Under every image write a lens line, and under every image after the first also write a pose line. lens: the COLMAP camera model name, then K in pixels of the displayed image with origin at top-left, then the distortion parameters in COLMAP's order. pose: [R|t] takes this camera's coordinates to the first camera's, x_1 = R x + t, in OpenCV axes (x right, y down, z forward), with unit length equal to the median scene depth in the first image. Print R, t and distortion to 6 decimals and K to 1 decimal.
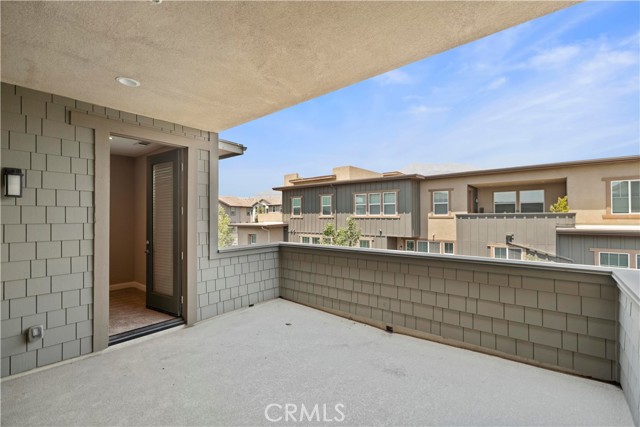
lens RADIAL K [[288.4, 0, 318.6], [0, 288.4, 214.3], [0, 0, 1]] dist [0.005979, -0.003590]
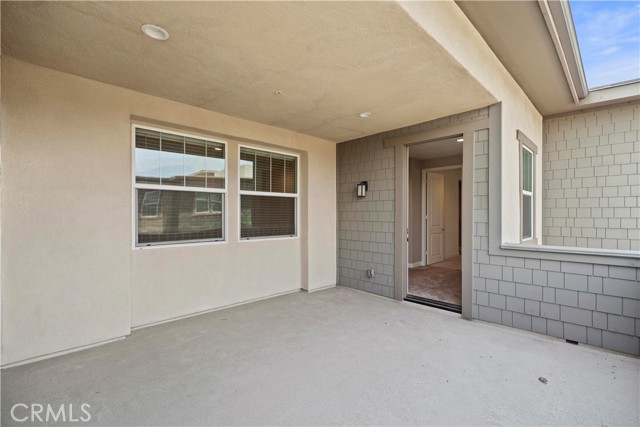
lens RADIAL K [[288.4, 0, 322.5], [0, 288.4, 213.4], [0, 0, 1]] dist [0.005979, -0.003590]
pose [[-0.114217, 0.004835, -0.993444, 0.632711], [0.013533, 0.999903, 0.003310, 0.029283], [0.993364, -0.013066, -0.114271, 0.715286]]
